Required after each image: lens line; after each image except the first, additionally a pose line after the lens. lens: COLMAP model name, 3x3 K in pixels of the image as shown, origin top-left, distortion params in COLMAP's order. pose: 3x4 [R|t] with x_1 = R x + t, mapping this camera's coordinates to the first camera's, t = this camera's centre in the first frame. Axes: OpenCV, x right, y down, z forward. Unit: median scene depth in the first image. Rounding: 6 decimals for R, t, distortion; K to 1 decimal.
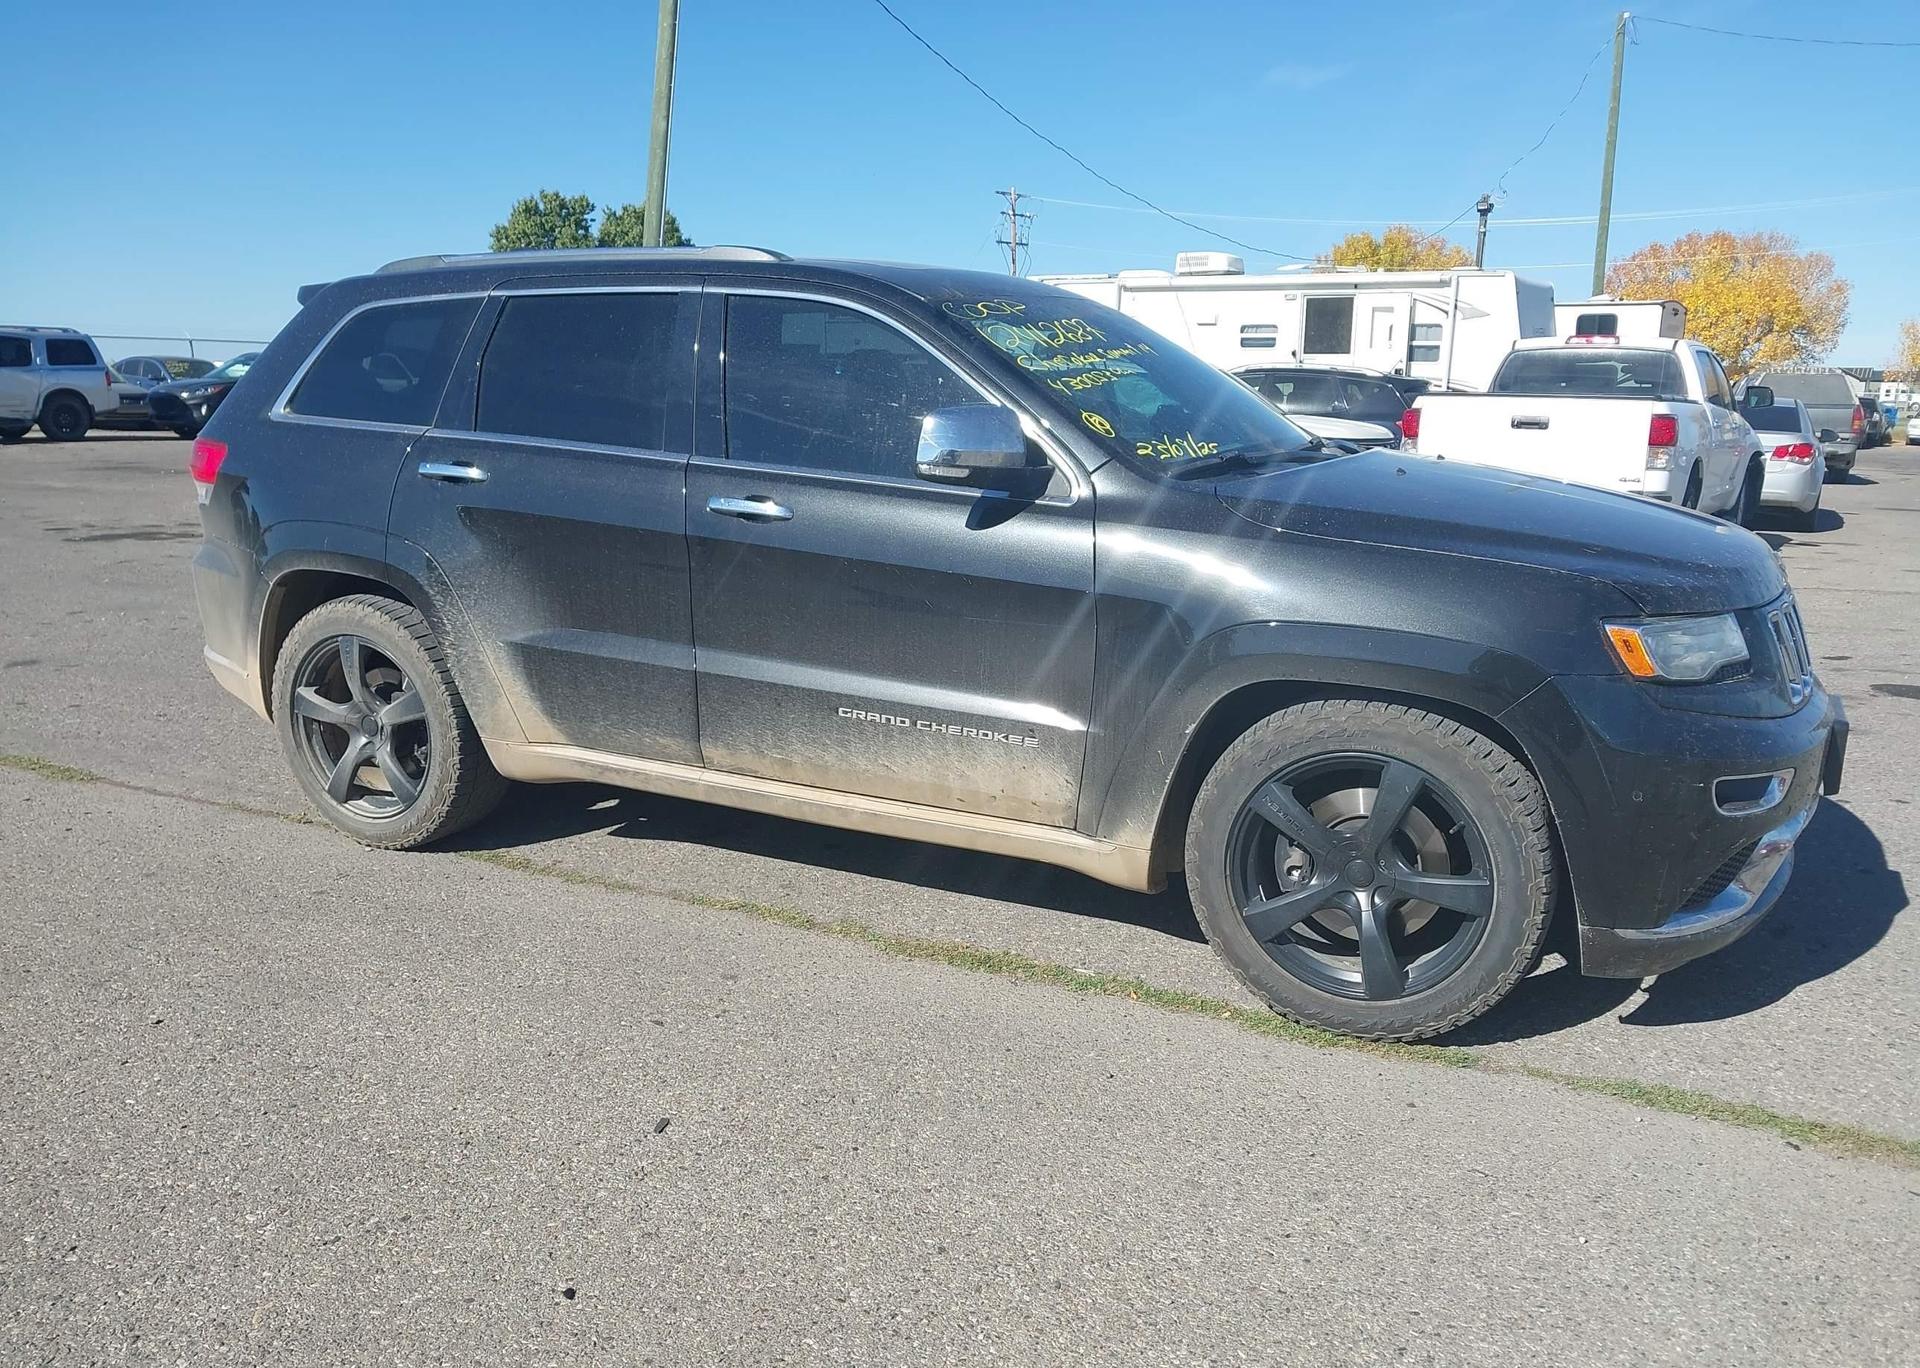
lens RADIAL K [[1560.2, 0, 967.1], [0, 1560.2, 679.1], [0, 0, 1]] dist [0.010555, -0.005158]
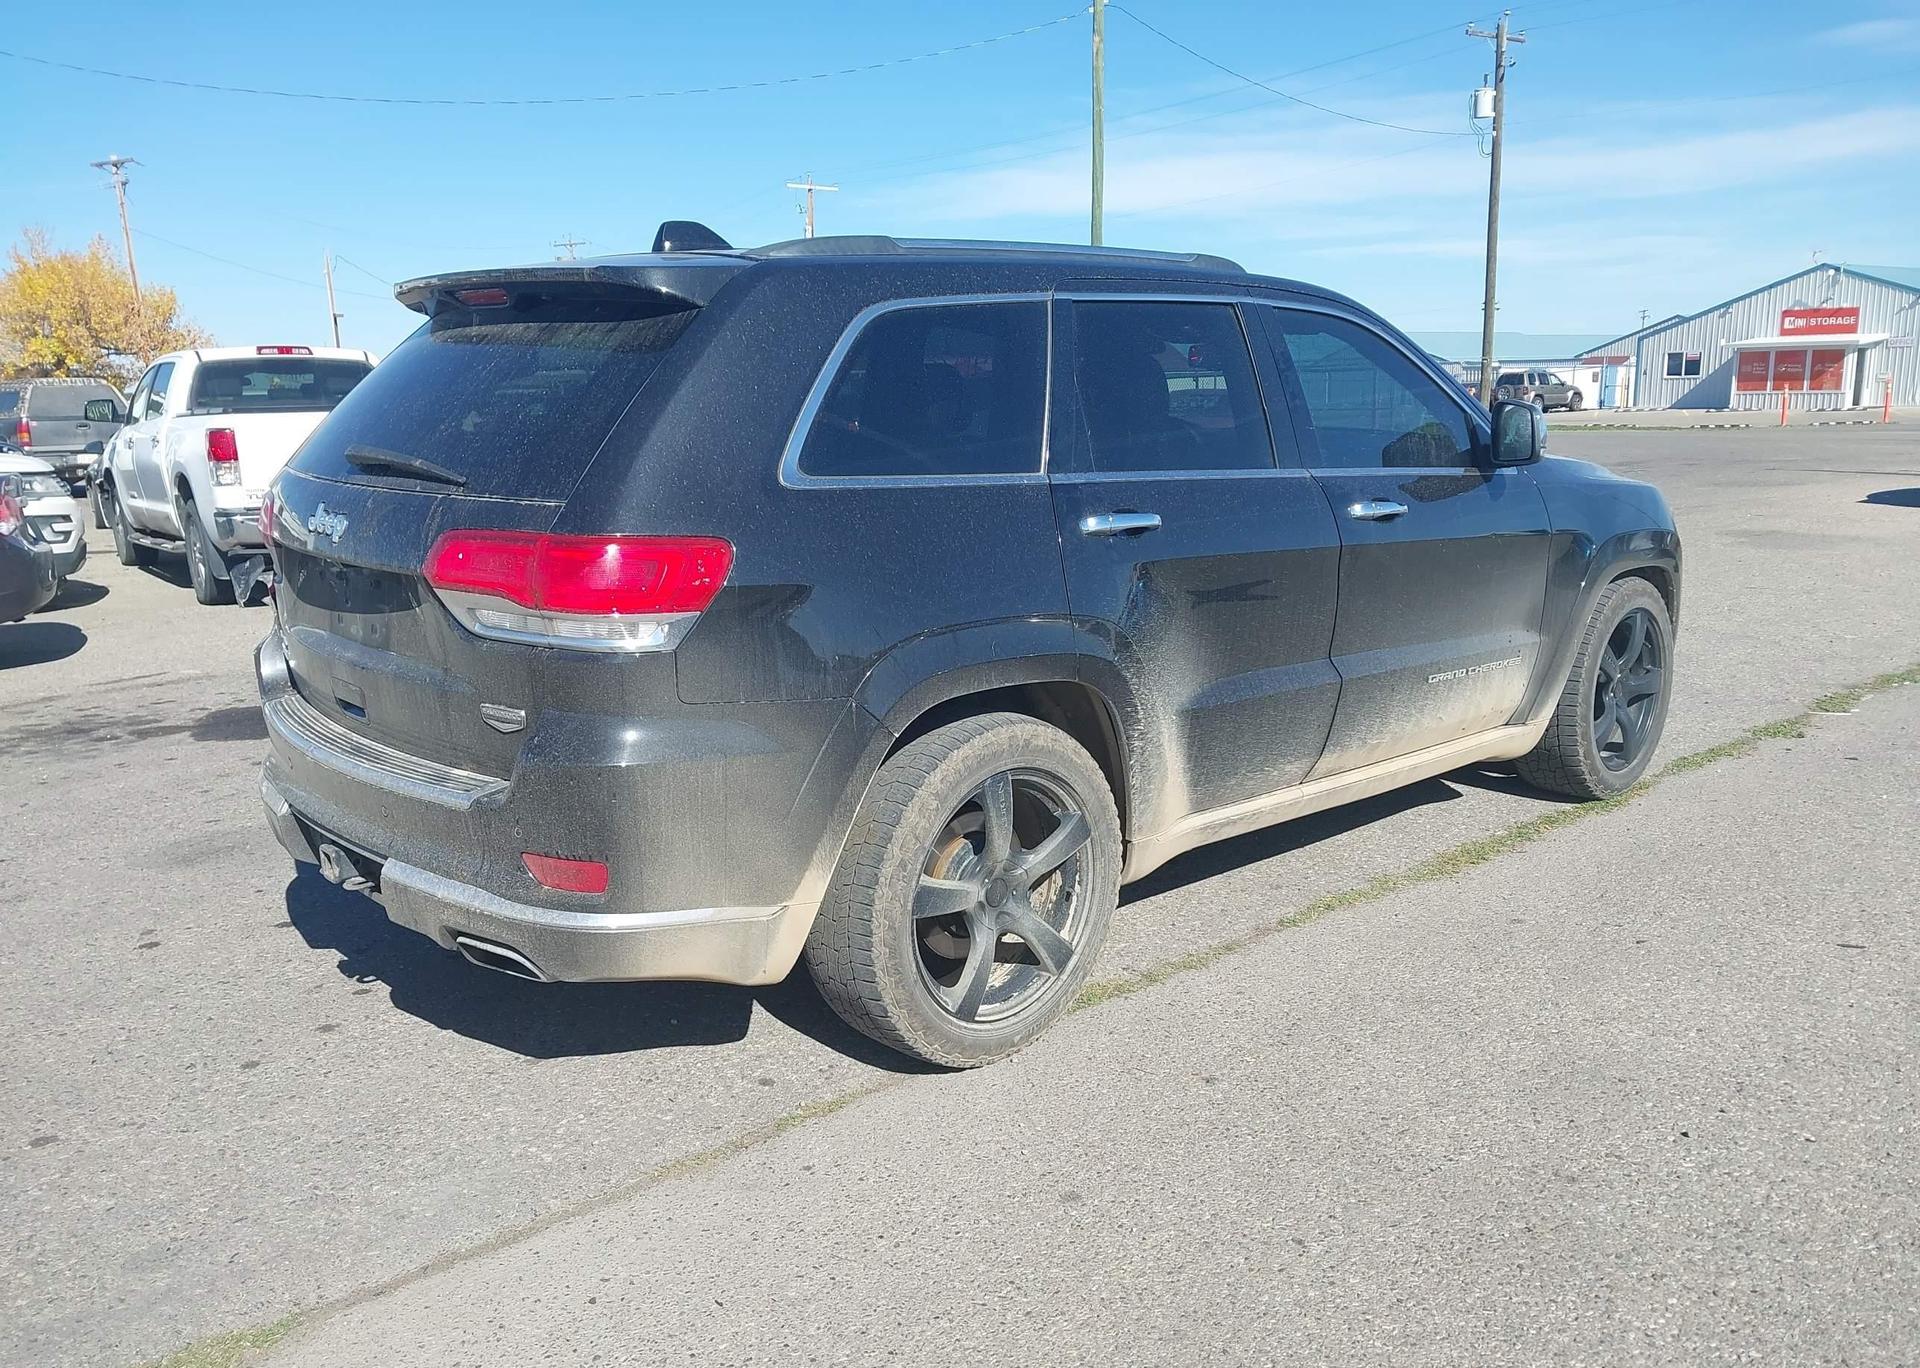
lens RADIAL K [[1560.2, 0, 967.1], [0, 1560.2, 679.1], [0, 0, 1]] dist [0.010555, -0.005158]
pose [[0.350106, -0.196905, 0.915781, -1.088284], [0.202826, 0.970398, 0.131107, -0.172692], [-0.914488, 0.139843, 0.379679, 0.768699]]
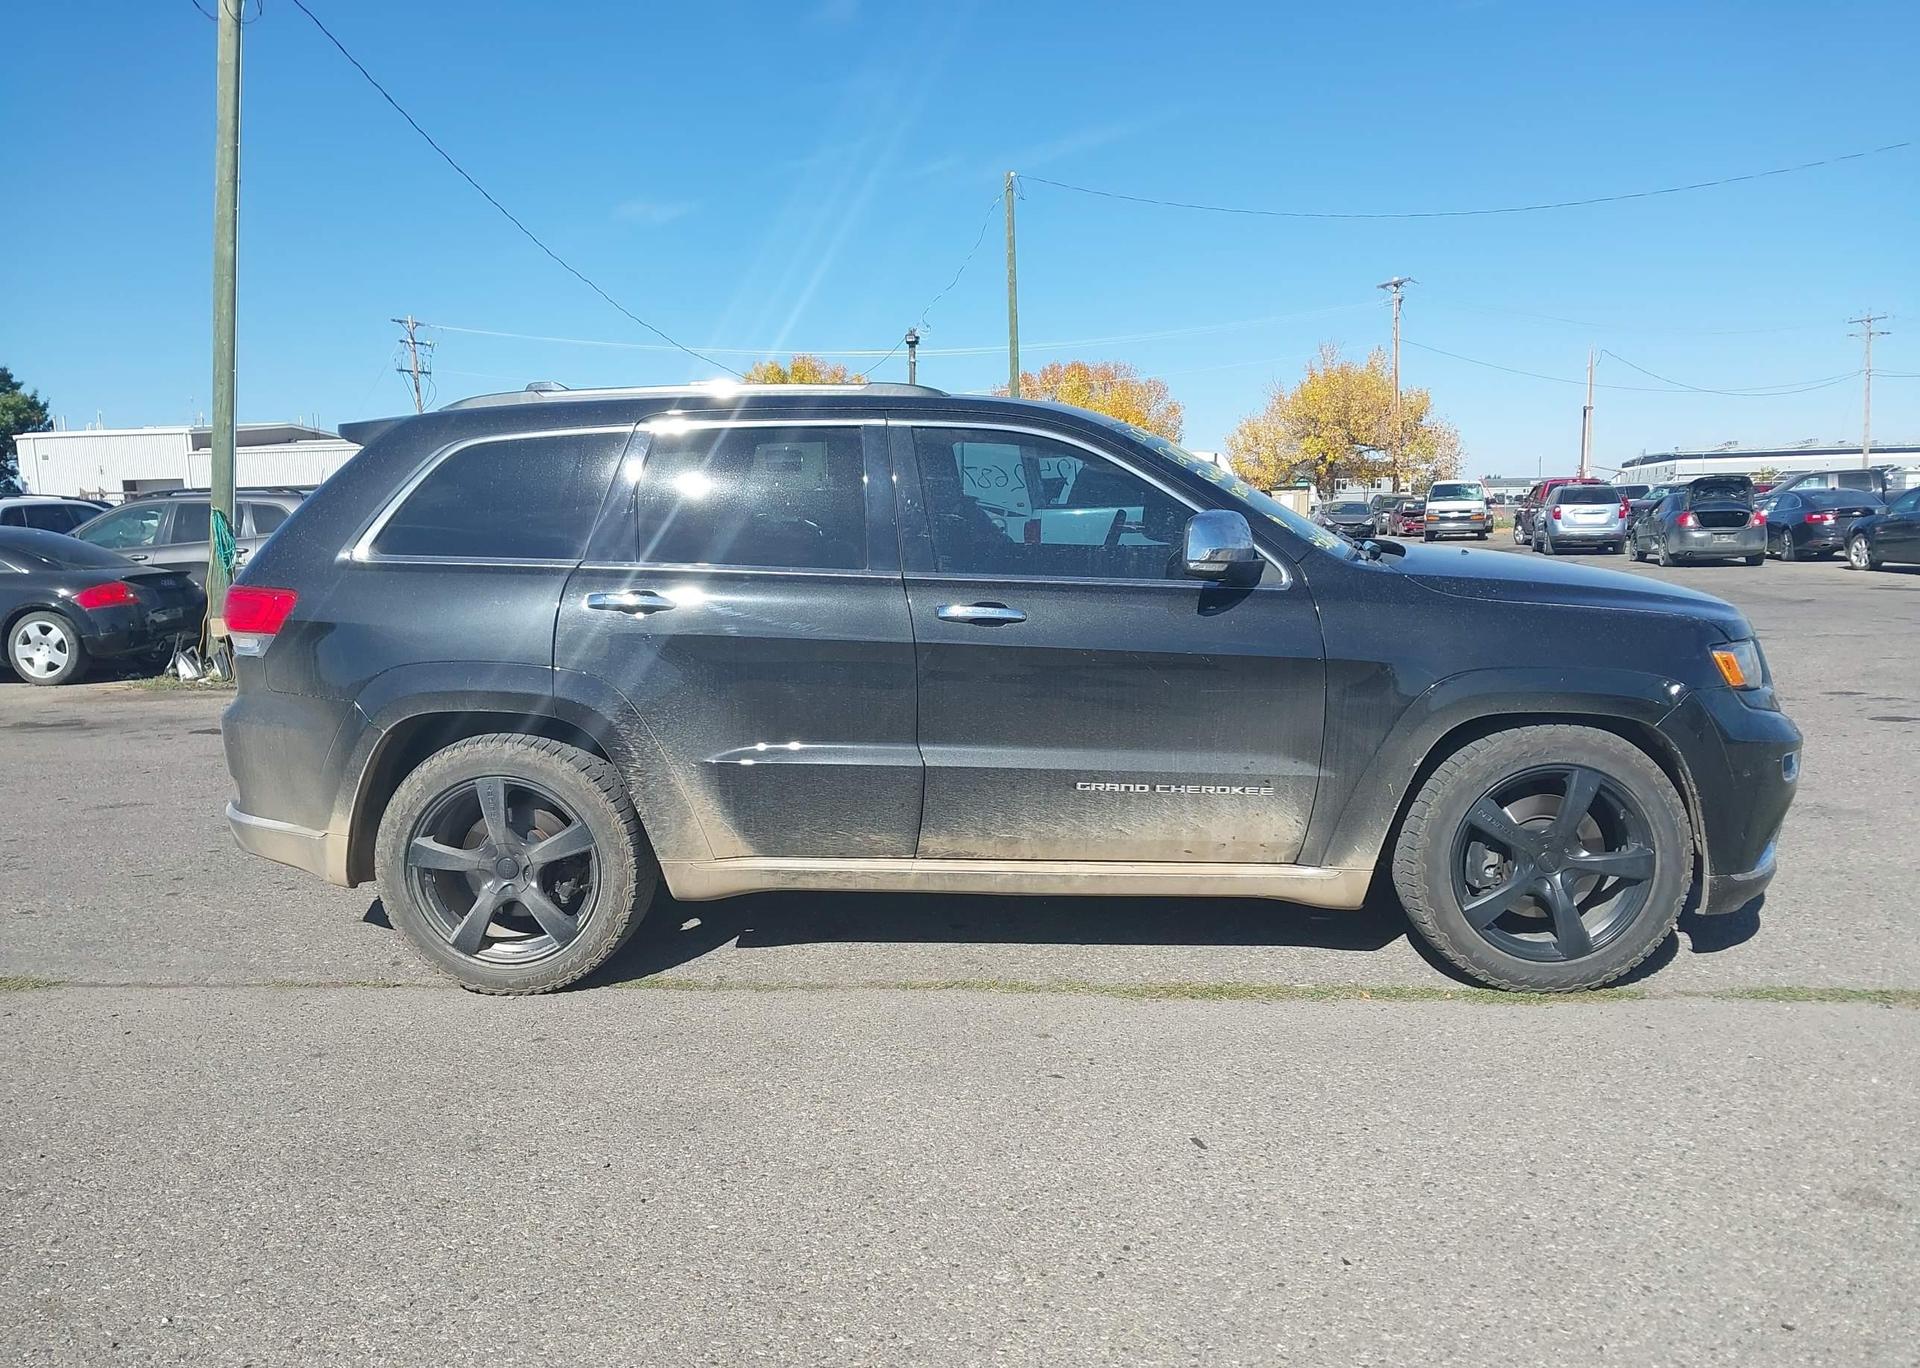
lens RADIAL K [[1564.4, 0, 970.7], [0, 1564.4, 660.0], [0, 0, 1]] dist [0.061879, -0.096356]
pose [[0.922625, -0.073070, 0.378714, -0.507207], [0.106848, 0.991883, -0.068927, -0.000243], [-0.370603, 0.104058, 0.922944, -0.024318]]
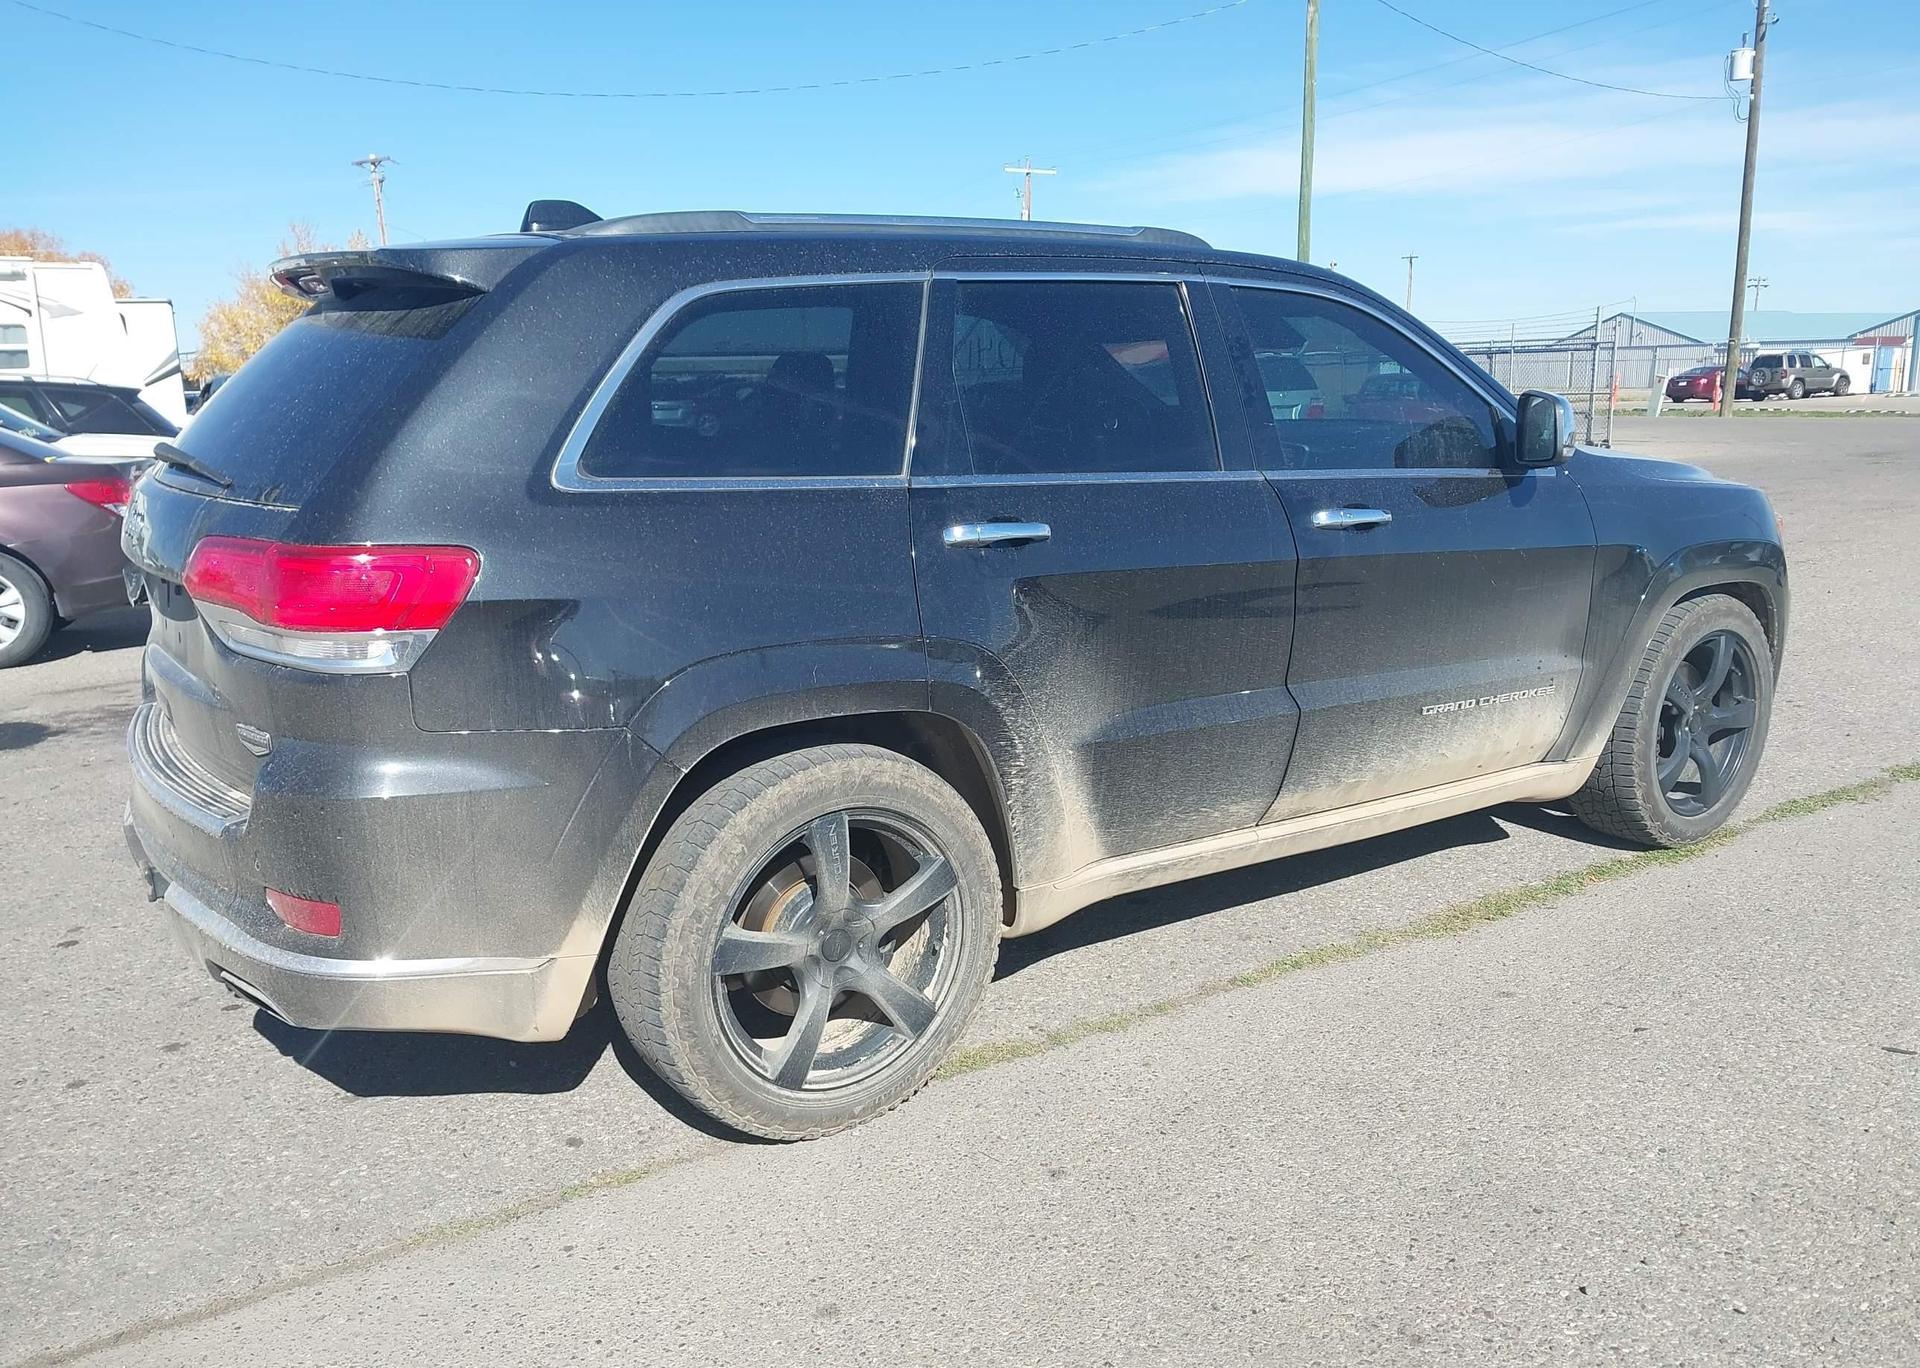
lens RADIAL K [[1565.0, 0, 956.7], [0, 1565.0, 684.2], [0, 0, 1]] dist [0.009921, -0.007980]
pose [[0.481355, -0.197008, 0.854099, -0.942835], [0.195626, 0.973982, 0.114409, -0.147779], [-0.854416, 0.112013, 0.507371, 0.654423]]
